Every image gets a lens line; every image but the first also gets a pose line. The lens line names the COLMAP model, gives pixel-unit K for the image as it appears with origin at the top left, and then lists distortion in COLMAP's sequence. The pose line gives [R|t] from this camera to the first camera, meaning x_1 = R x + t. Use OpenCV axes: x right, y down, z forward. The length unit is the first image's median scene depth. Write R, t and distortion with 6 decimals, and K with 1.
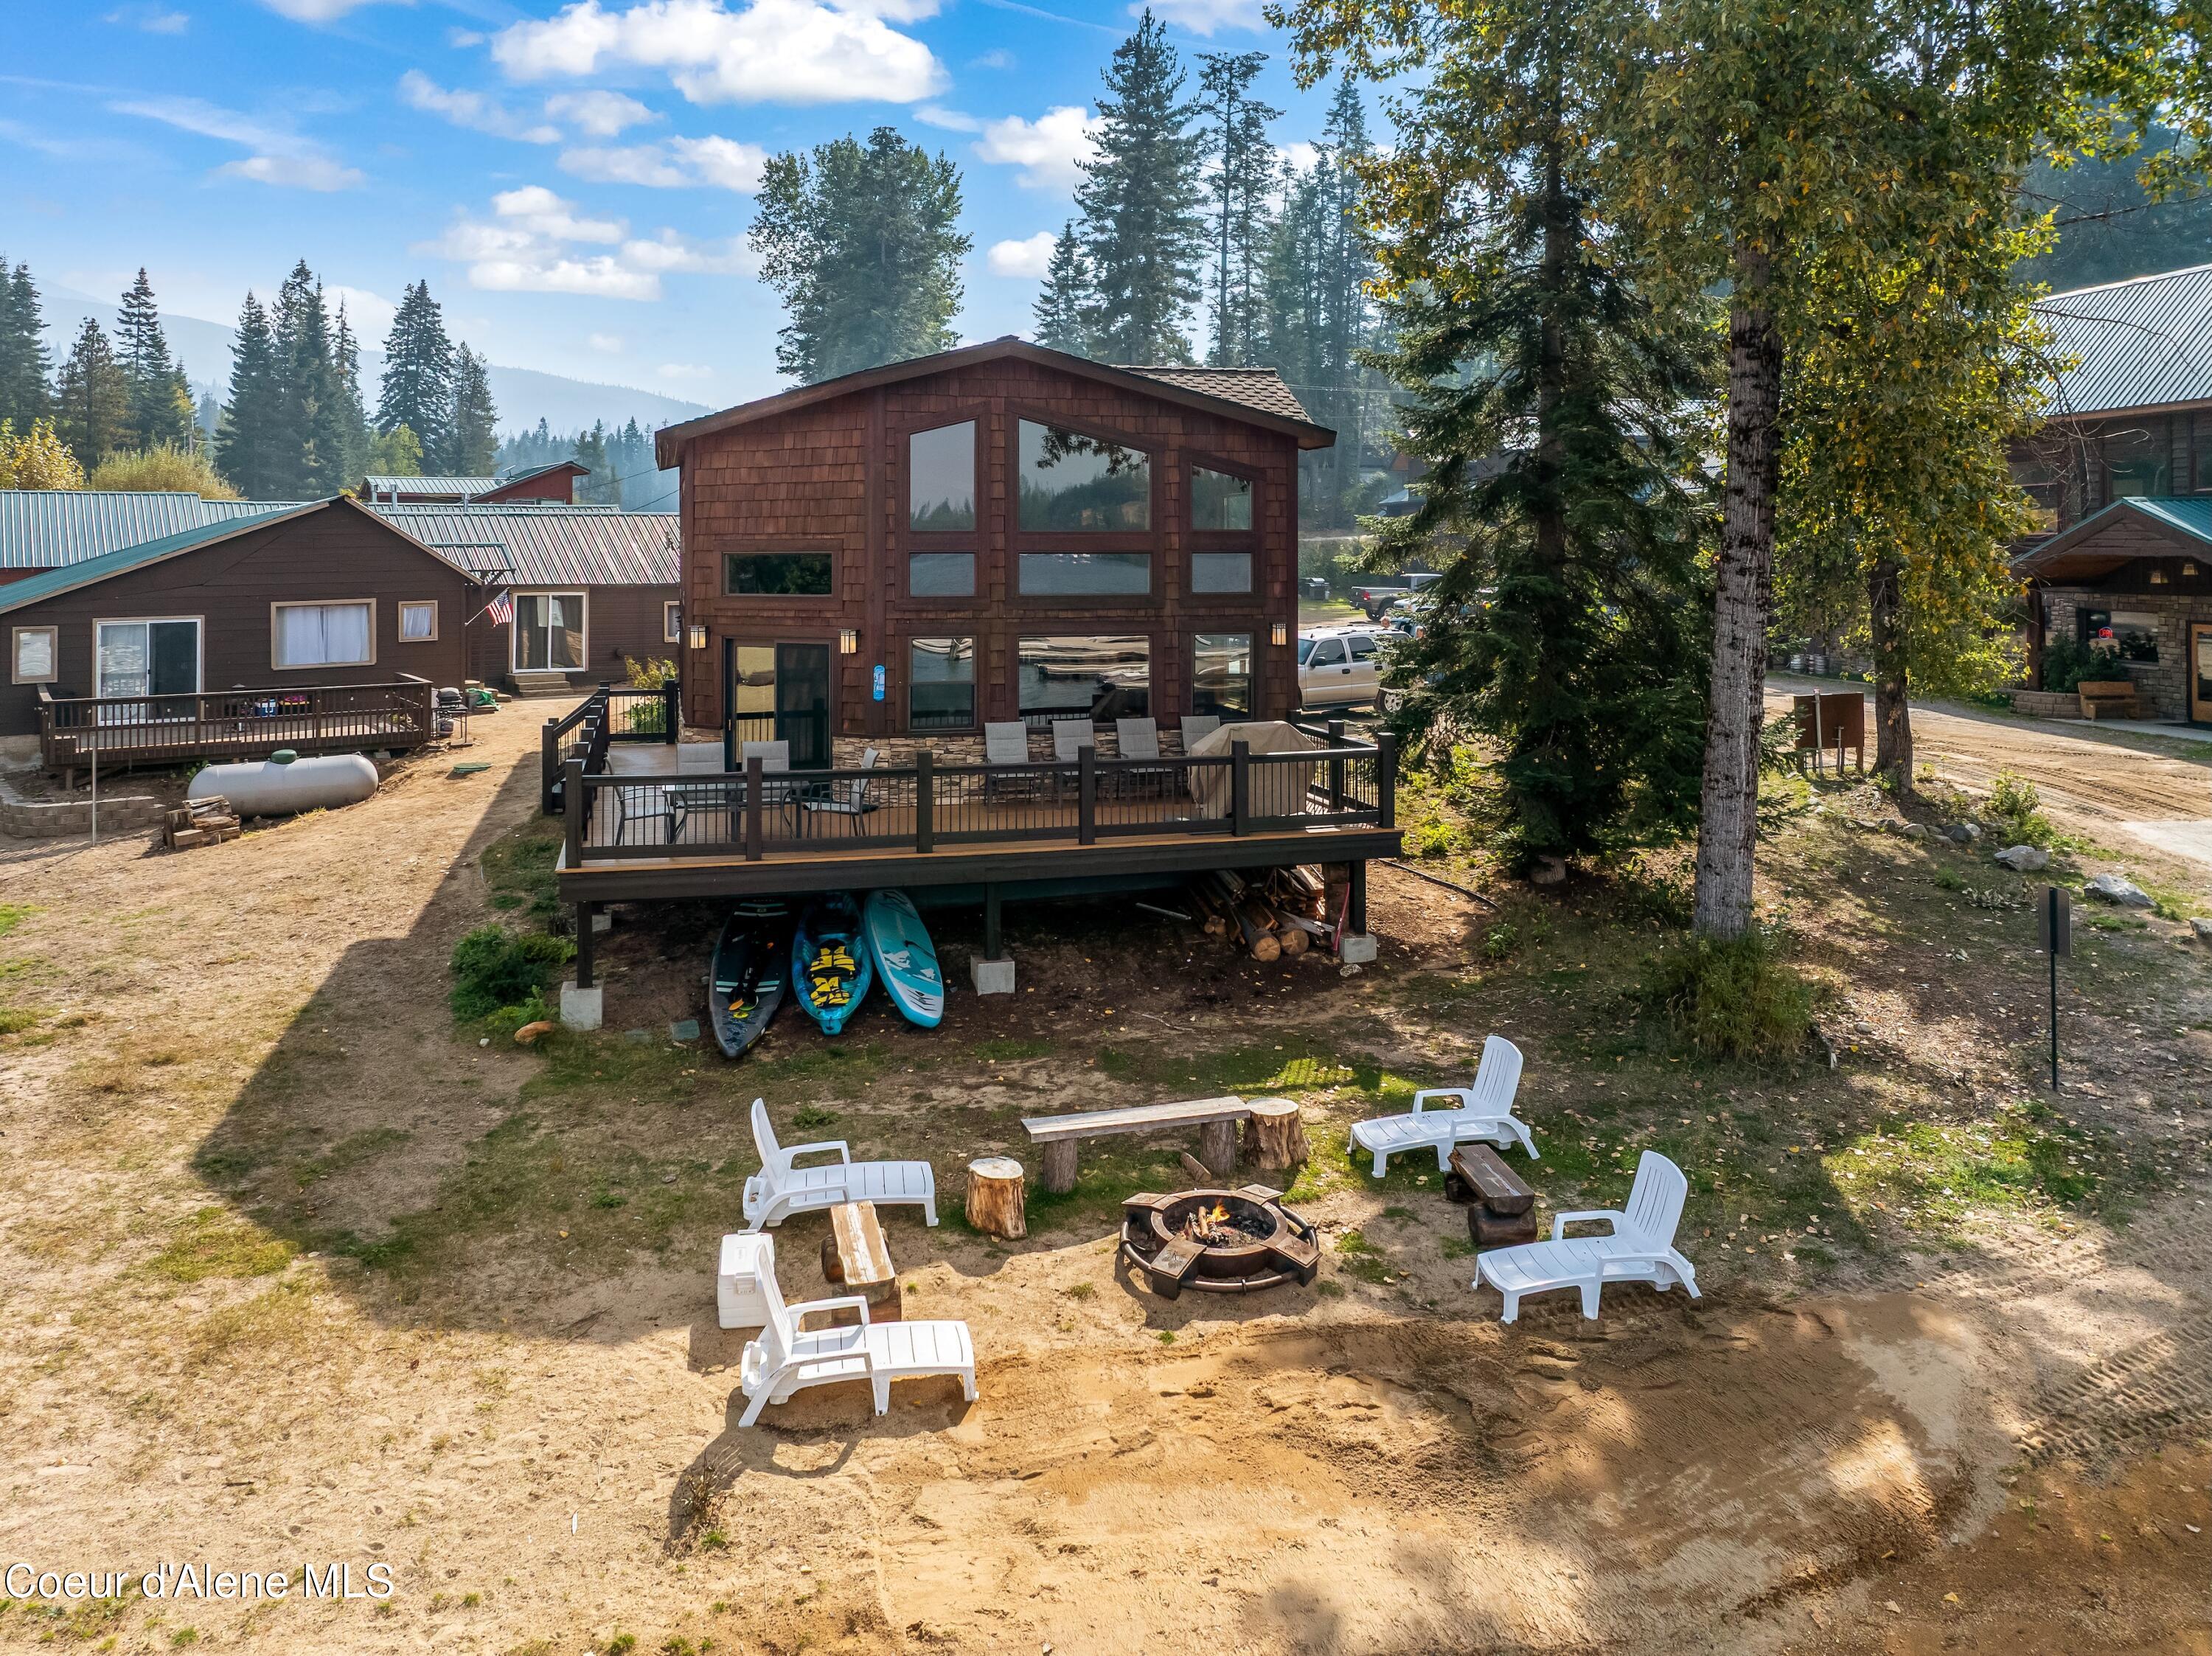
lens RADIAL K [[1659.2, 0, 1140.0], [0, 1659.2, 535.8], [0, 0, 1]] dist [-0.023170, 0.003275]
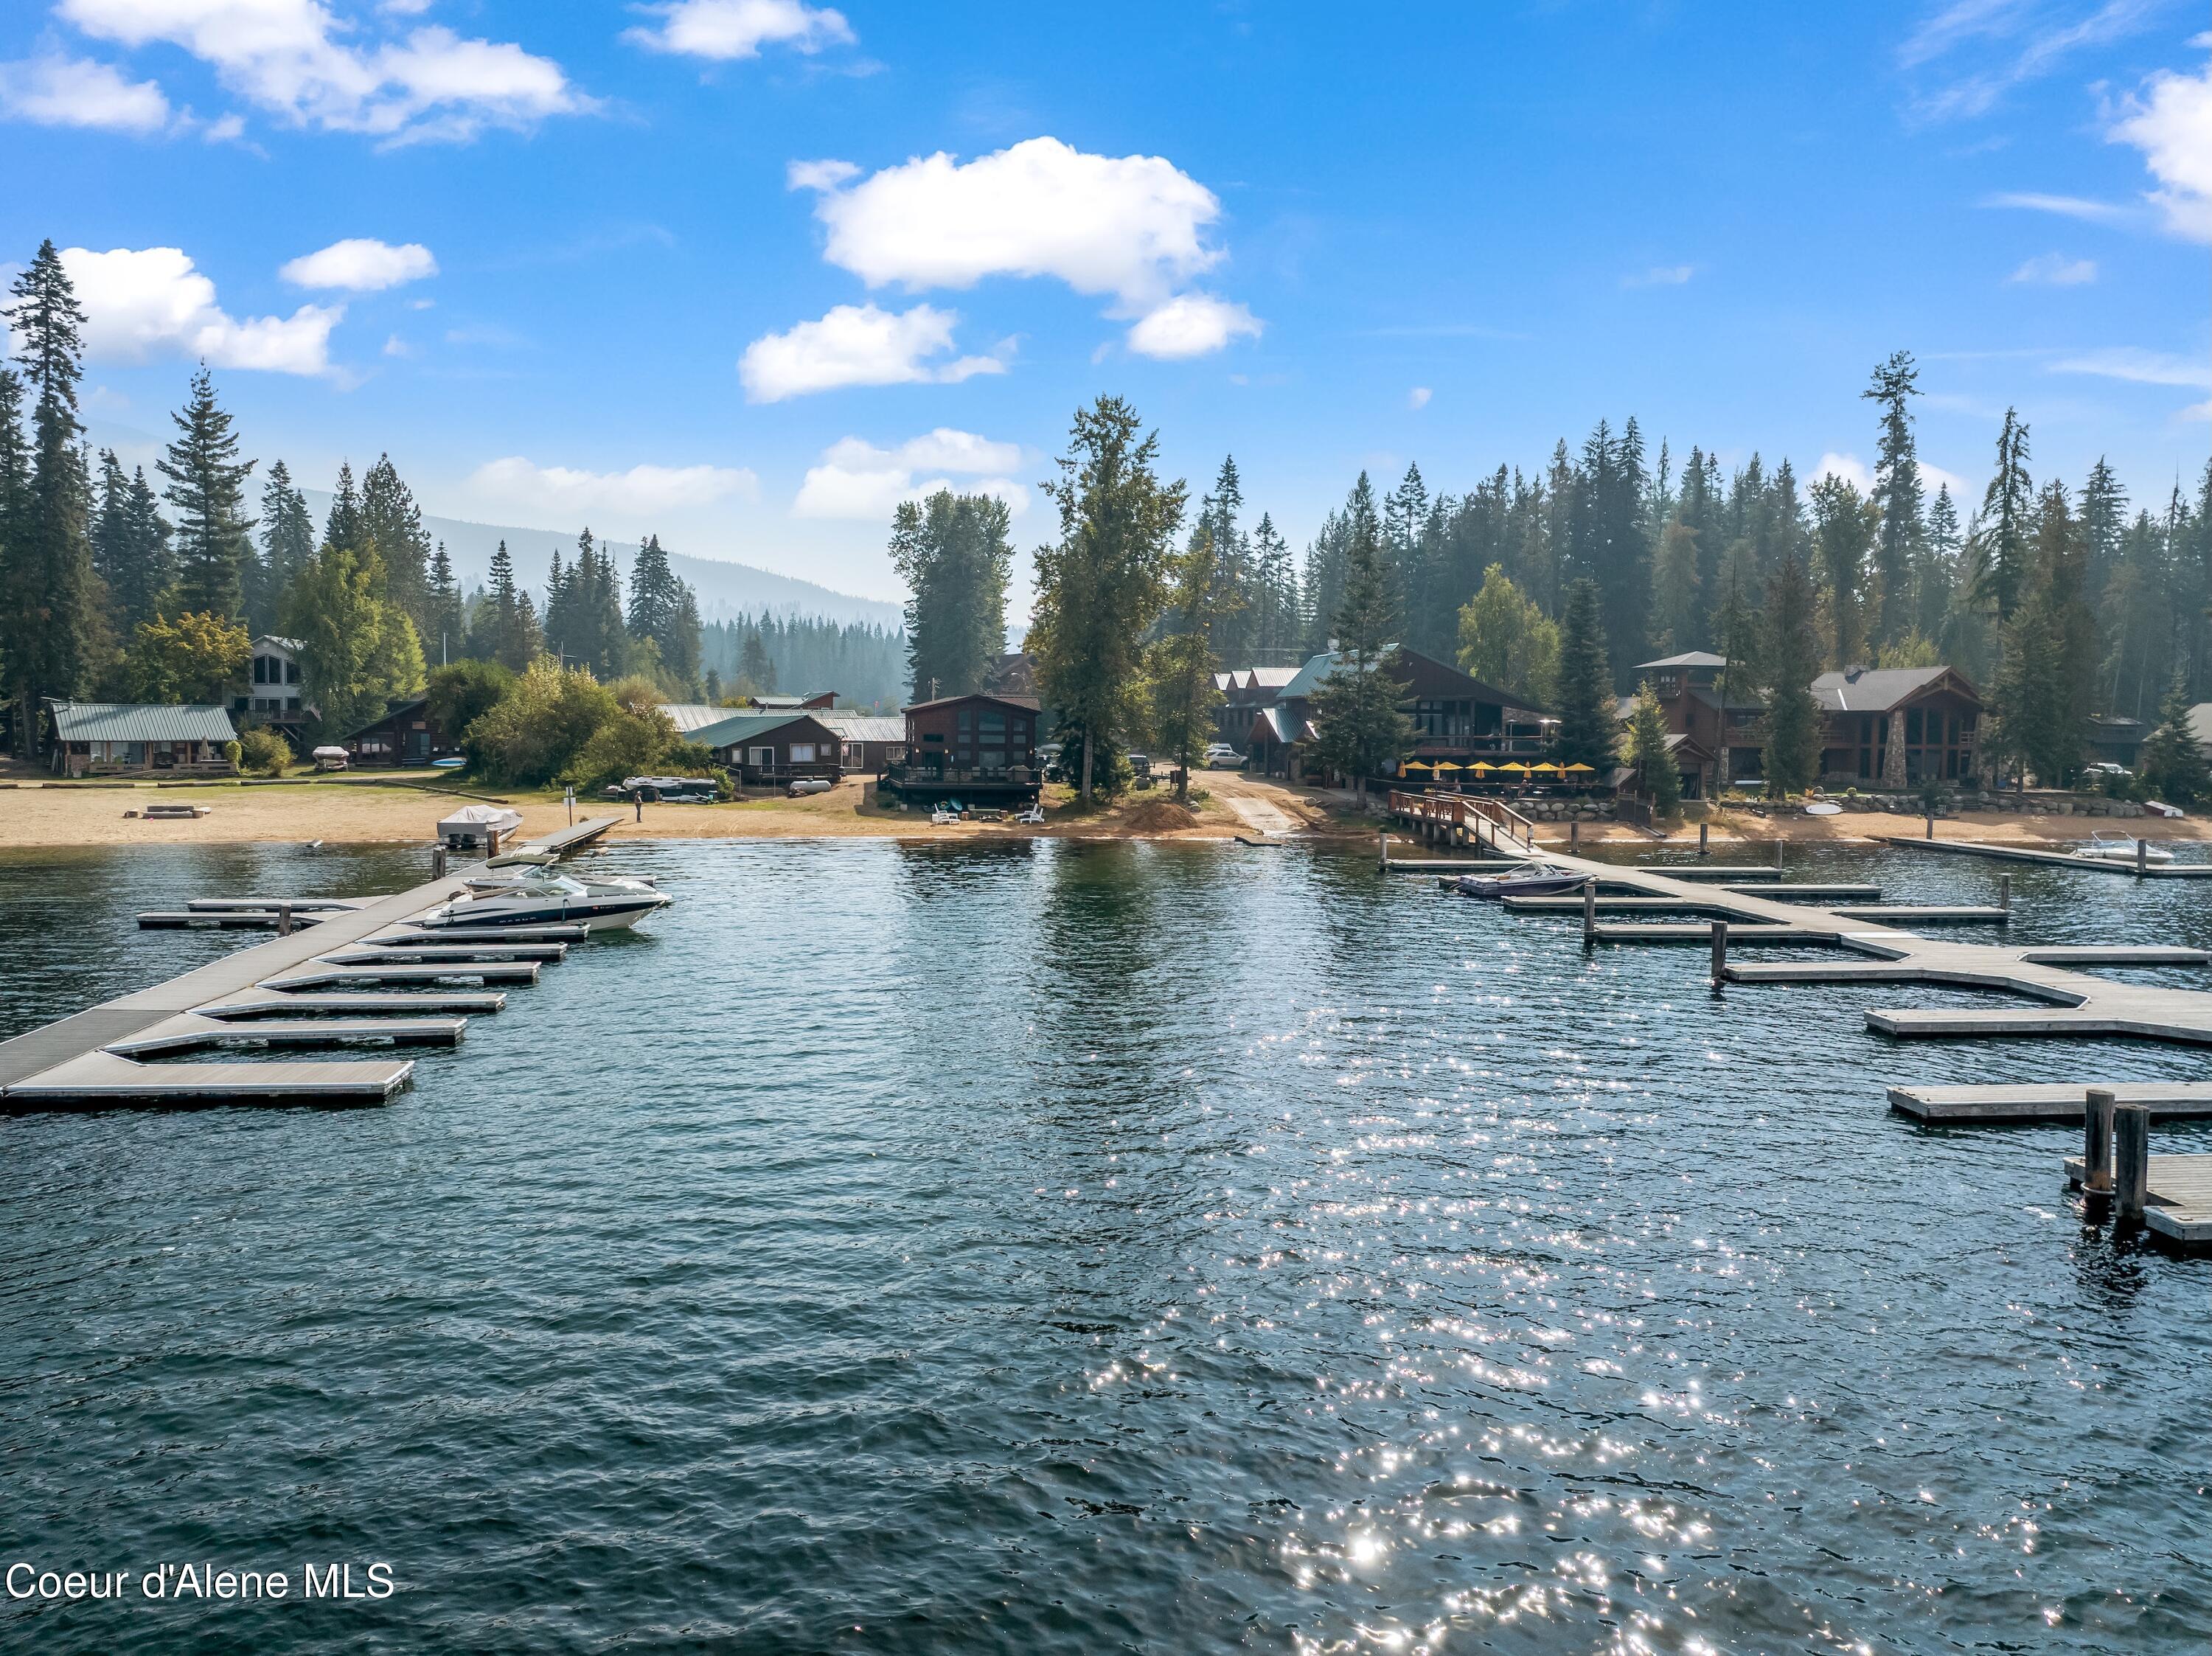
lens RADIAL K [[1566.6, 0, 1138.5], [0, 1566.6, 794.1], [0, 0, 1]] dist [-0.068267, 0.038886]
pose [[0.998767, 0.015271, -0.047229, 0.563754], [-0.012627, 0.998363, 0.055793, -0.070392], [0.048004, -0.055128, 0.997325, -3.301125]]
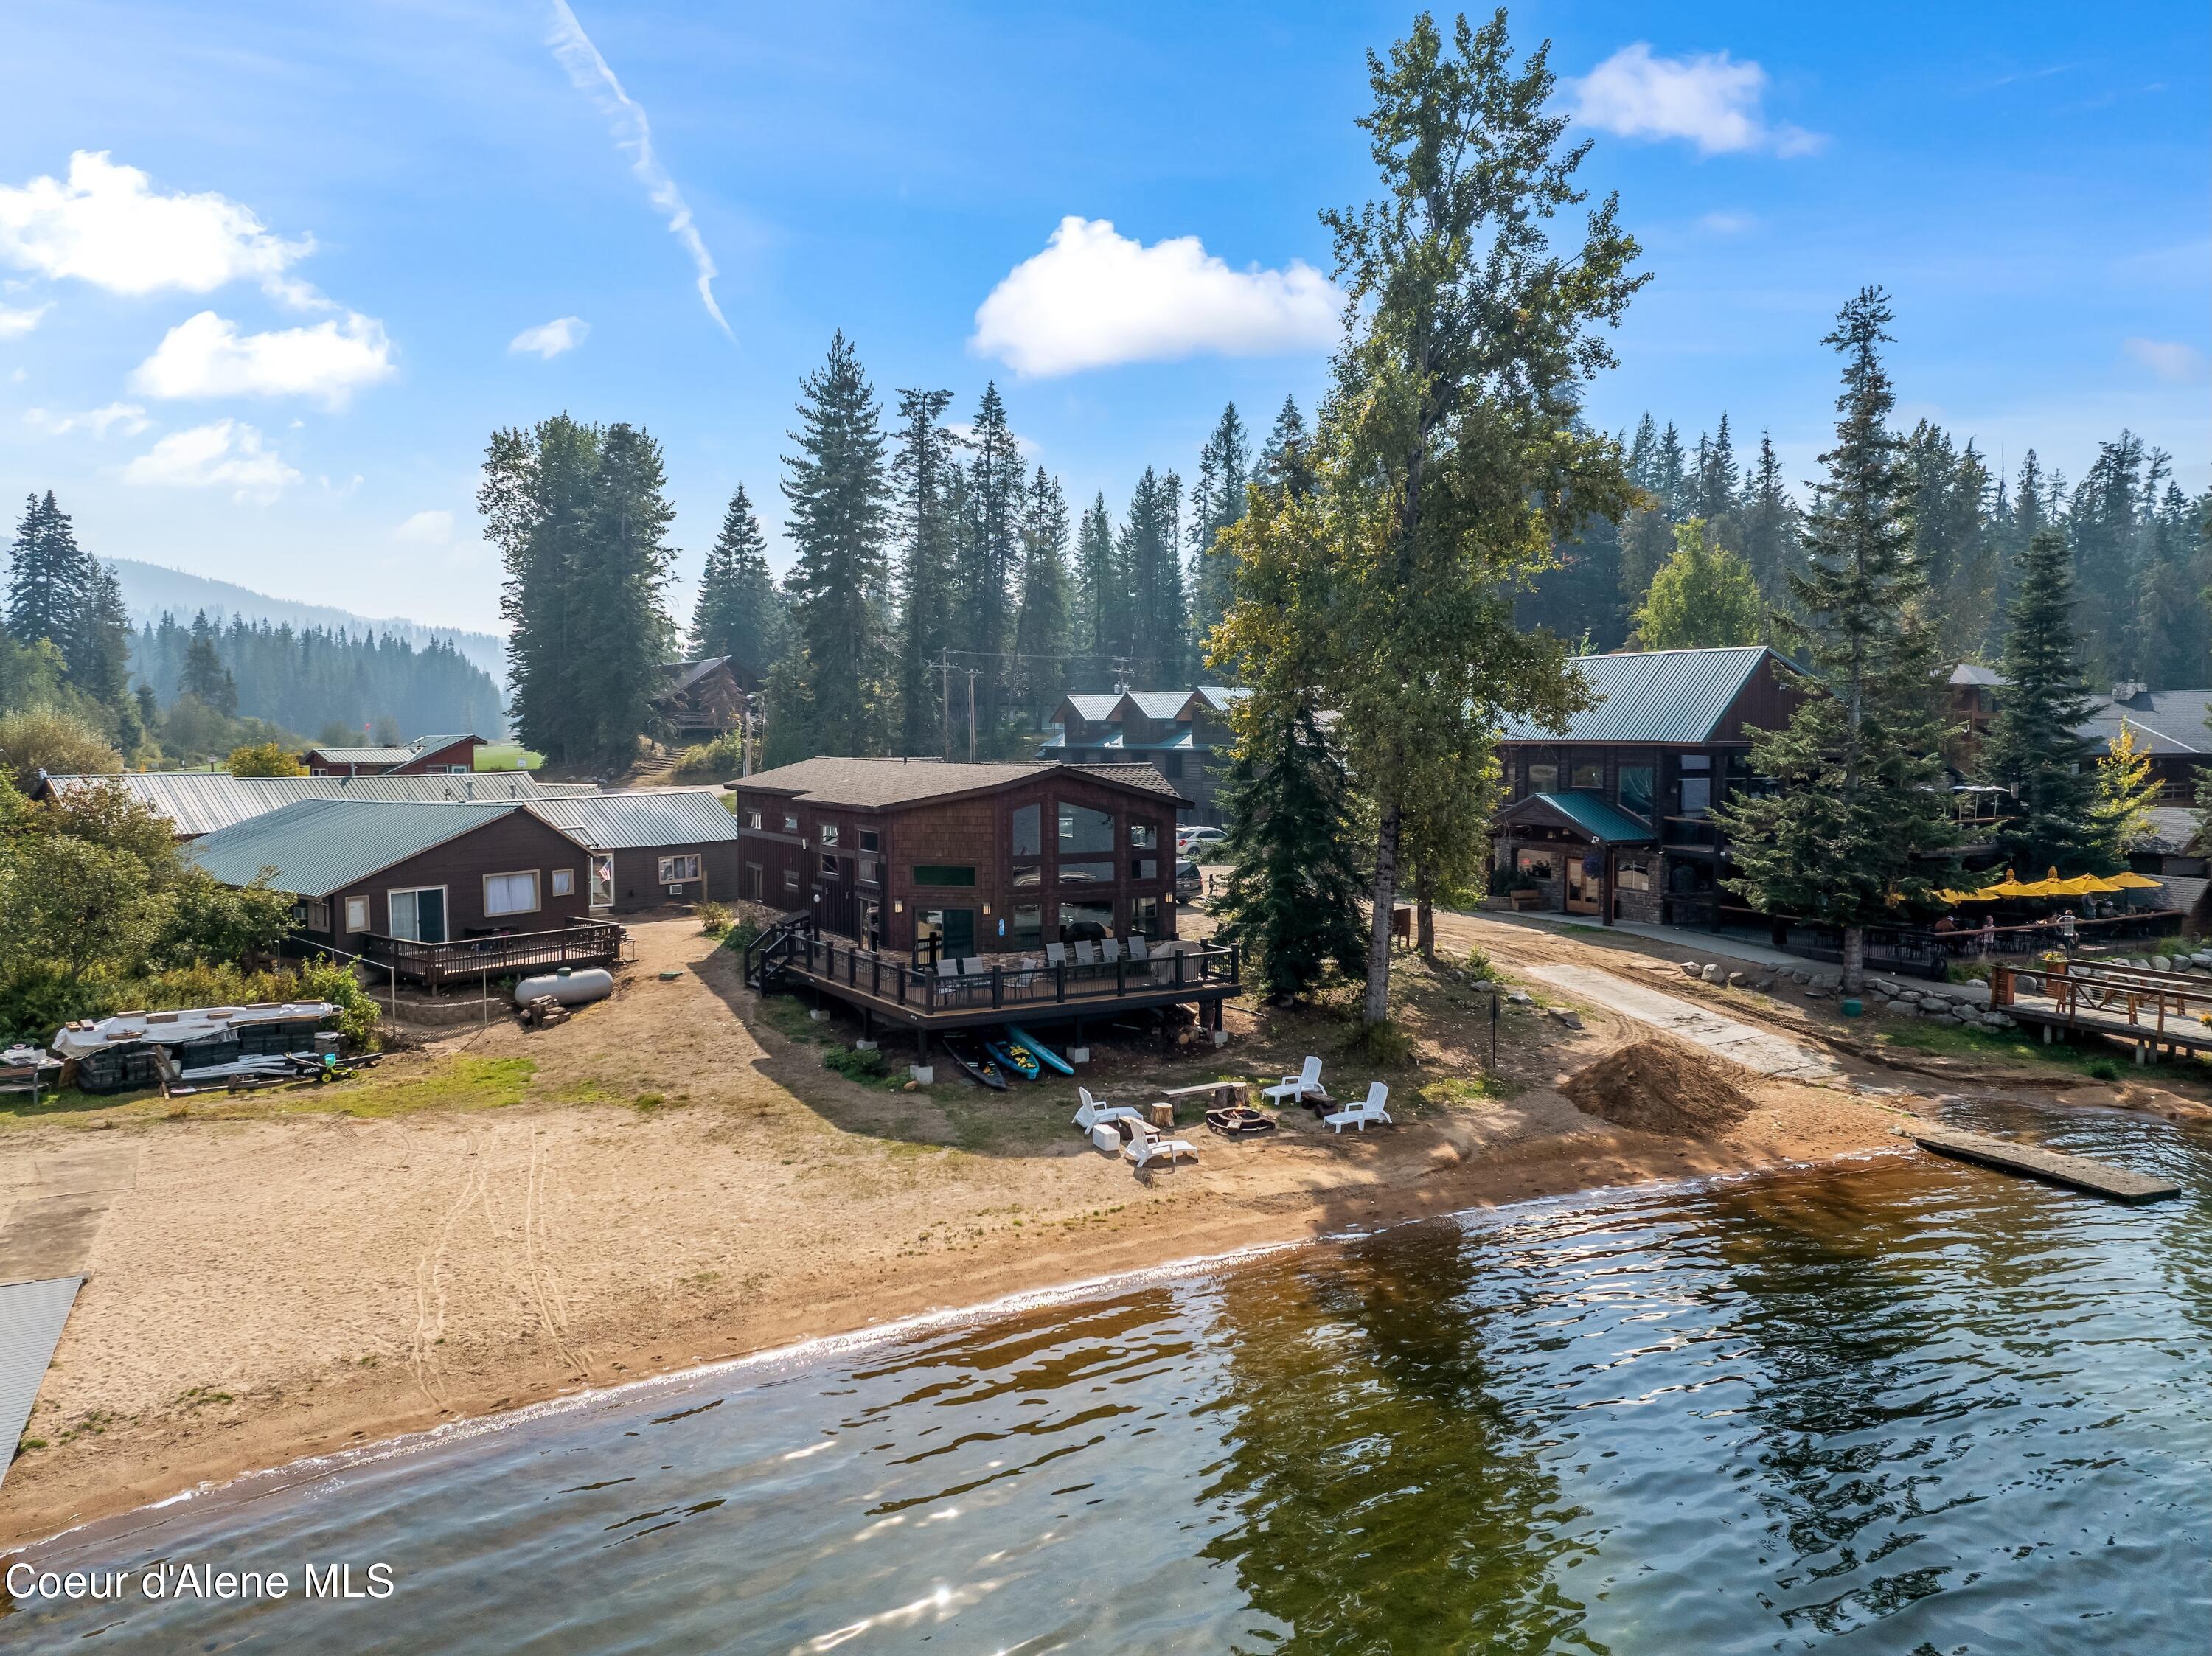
lens RADIAL K [[1566.6, 0, 1138.5], [0, 1566.6, 794.1], [0, 0, 1]] dist [-0.068267, 0.038886]
pose [[0.962326, -0.010317, 0.271702, -0.436255], [-0.002802, 0.998851, 0.047851, -0.147584], [-0.271883, -0.046809, 0.961191, -0.804390]]
